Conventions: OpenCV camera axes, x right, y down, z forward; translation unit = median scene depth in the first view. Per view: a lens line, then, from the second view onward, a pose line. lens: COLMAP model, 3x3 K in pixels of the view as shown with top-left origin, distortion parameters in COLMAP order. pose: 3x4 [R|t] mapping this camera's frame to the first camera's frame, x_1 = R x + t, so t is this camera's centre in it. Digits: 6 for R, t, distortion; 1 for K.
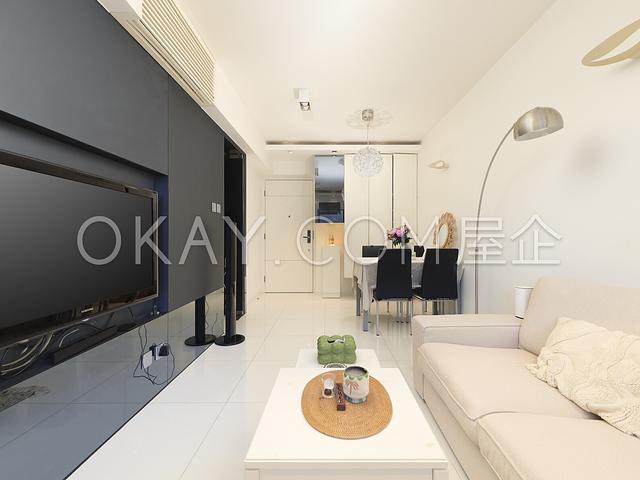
lens RADIAL K [[288.0, 0, 324.4], [0, 288.0, 239.9], [0, 0, 1]] dist [-0.000101, -0.000939]
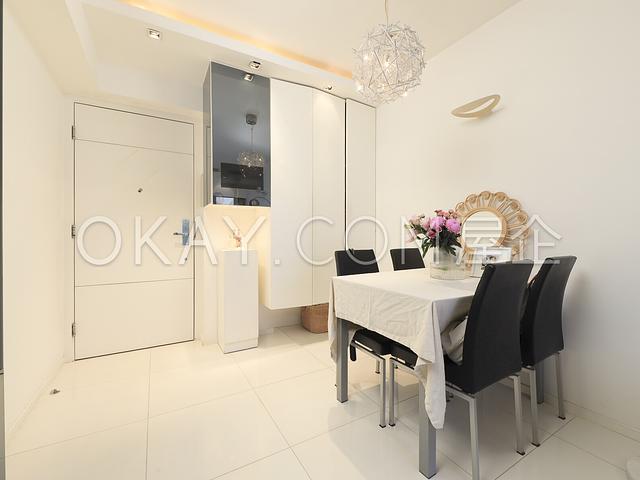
lens RADIAL K [[288.0, 0, 322.6], [0, 288.0, 238.5], [0, 0, 1]] dist [-0.000101, -0.000939]
pose [[0.859553, -0.003701, 0.511033, -0.119205], [0.003644, 0.999993, 0.001113, -0.000865], [-0.511034, 0.000906, 0.859560, 0.485408]]
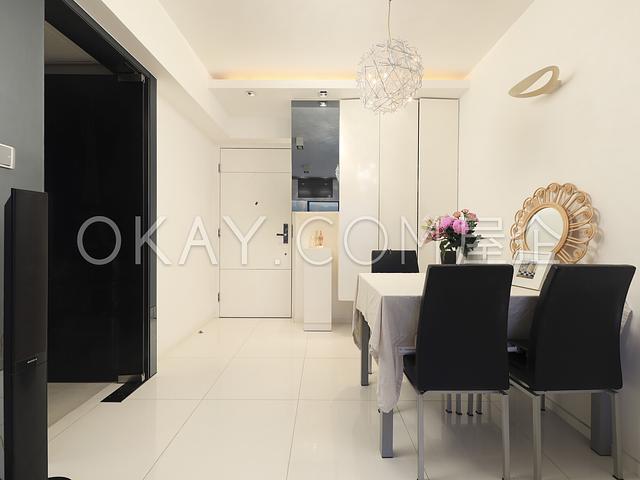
lens RADIAL K [[288.0, 0, 316.3], [0, 288.0, 239.8], [0, 0, 1]] dist [-0.000101, -0.000939]
pose [[0.999943, 0.005674, -0.009082, 0.025675], [-0.005627, 0.999971, 0.005217, -0.001563], [0.009111, -0.005166, 0.999945, 0.377285]]
